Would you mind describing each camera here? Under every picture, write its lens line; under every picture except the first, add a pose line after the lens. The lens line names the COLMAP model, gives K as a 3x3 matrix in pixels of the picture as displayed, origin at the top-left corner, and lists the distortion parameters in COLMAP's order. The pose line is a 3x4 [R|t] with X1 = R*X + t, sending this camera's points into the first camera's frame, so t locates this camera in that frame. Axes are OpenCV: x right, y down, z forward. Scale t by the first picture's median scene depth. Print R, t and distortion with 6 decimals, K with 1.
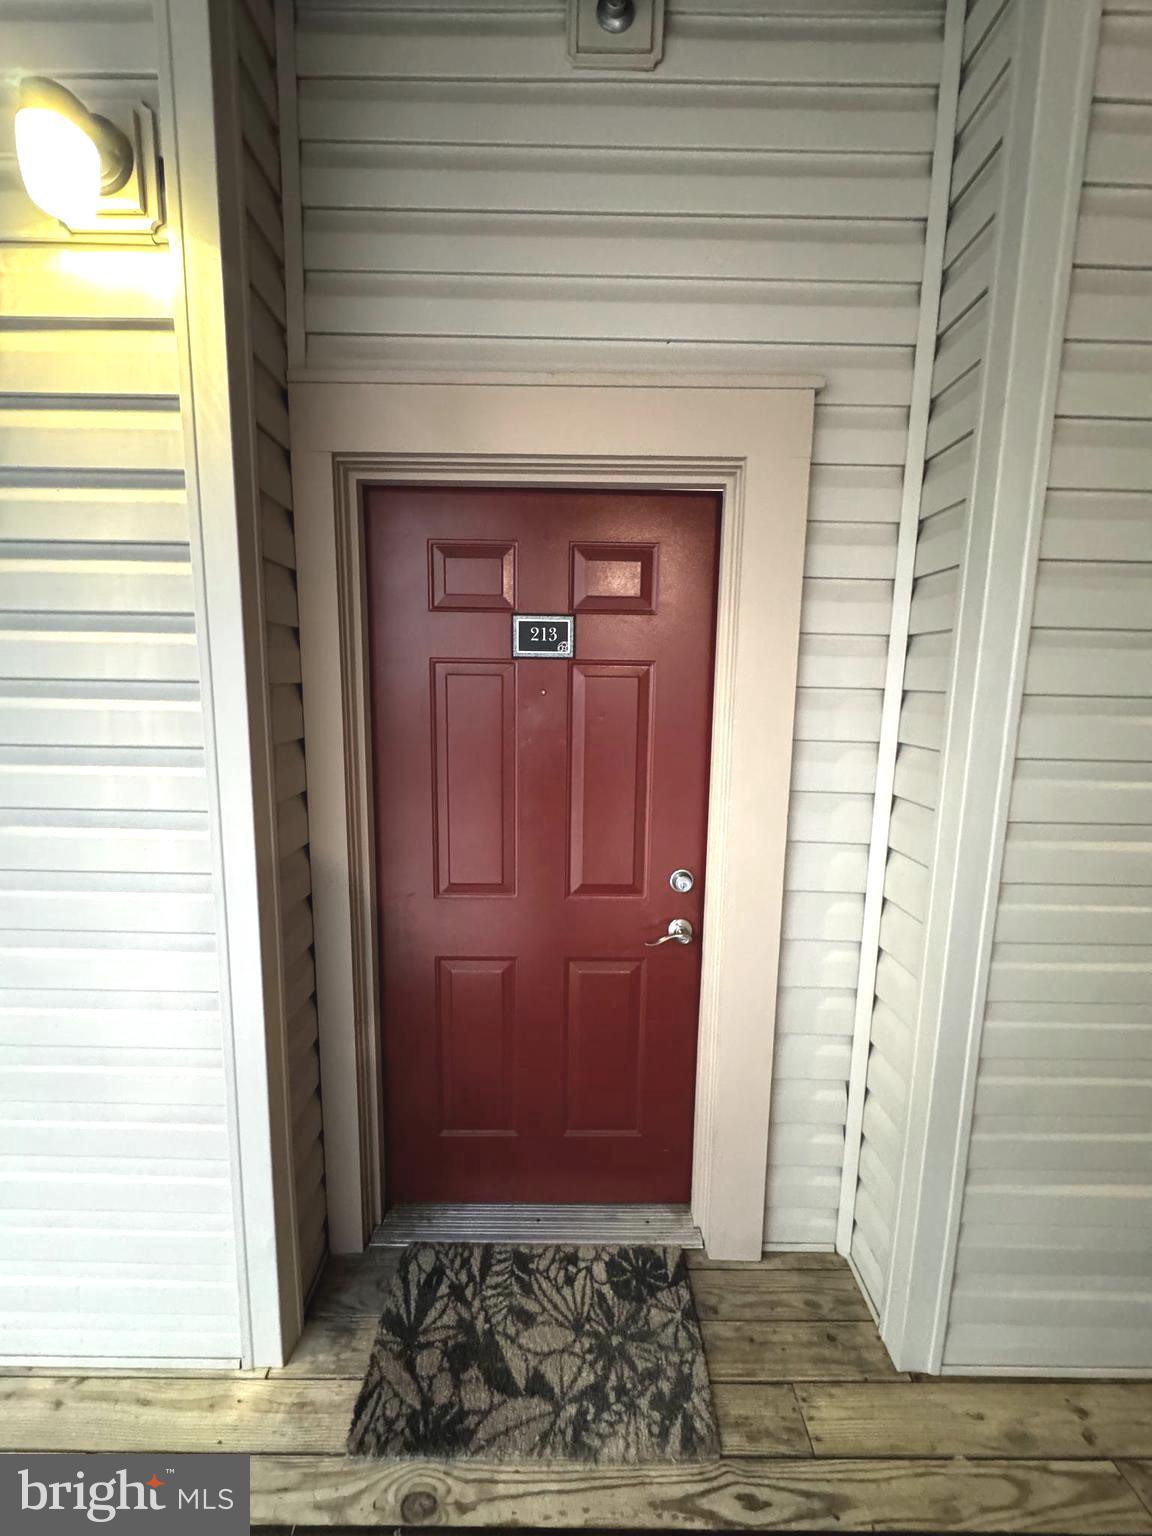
lens RADIAL K [[614.2, 0, 583.2], [0, 614.2, 761.9], [0, 0, 1]] dist [-0.003560, 0.001021]
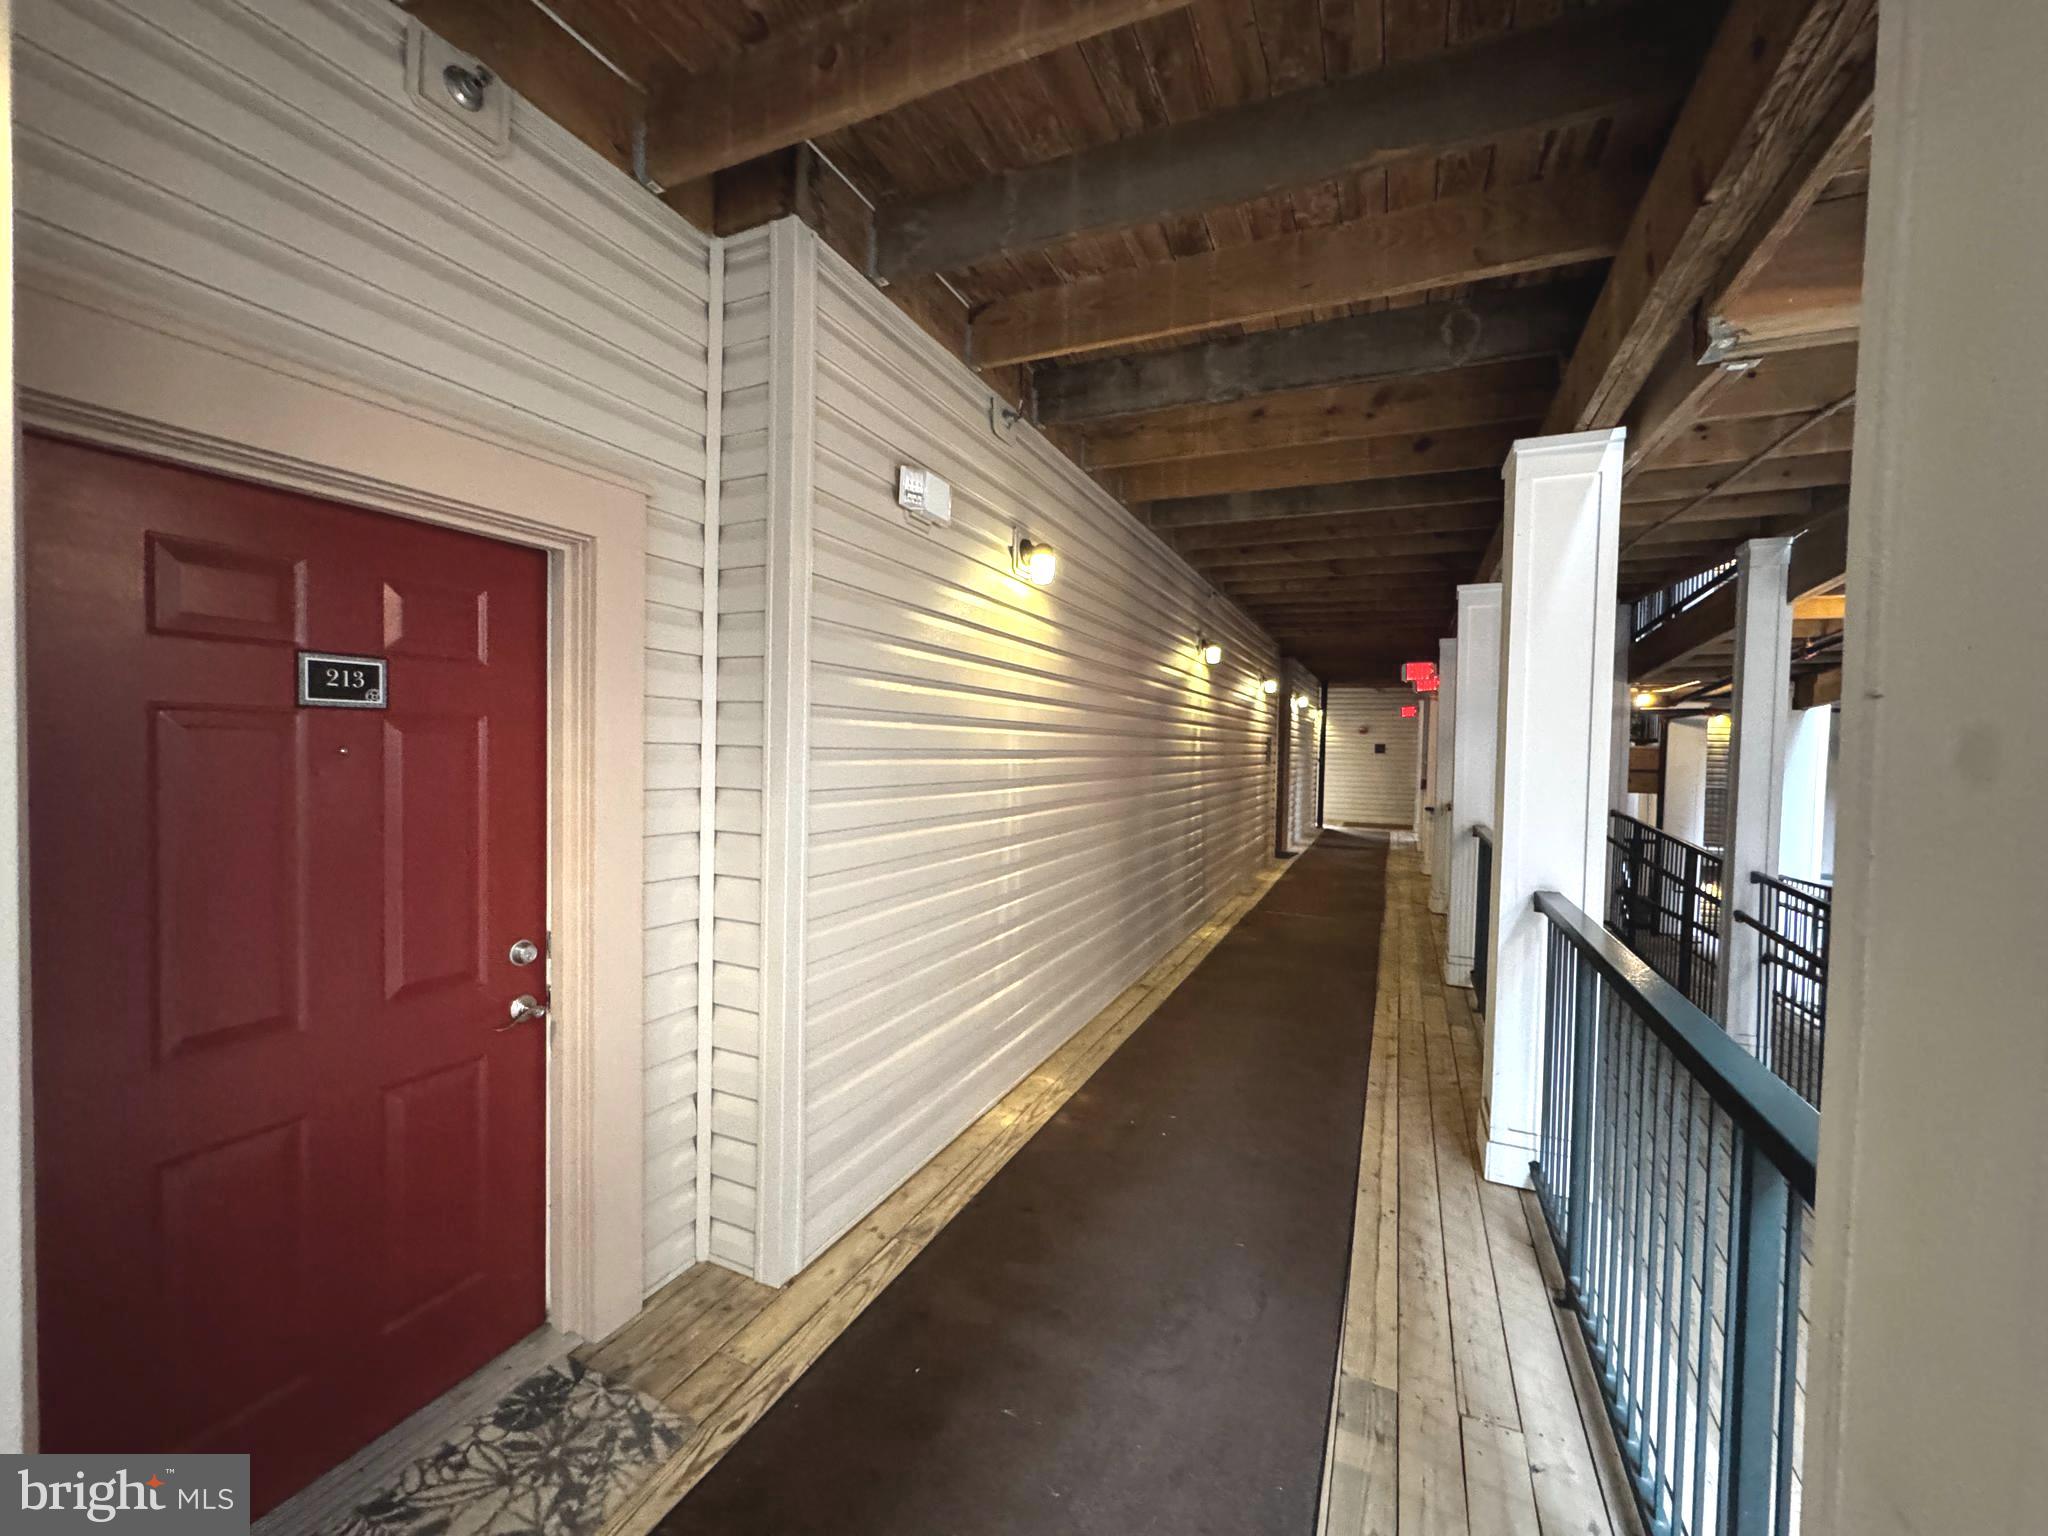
lens RADIAL K [[819.0, 0, 1023.5], [0, 819.0, 768.6], [0, 0, 1]] dist [-0.003560, 0.001021]
pose [[0.419391, -0.032135, 0.907237, -0.733301], [0.114600, 0.993252, -0.017794, 0.032262], [-0.900543, 0.111432, 0.420244, -0.257585]]
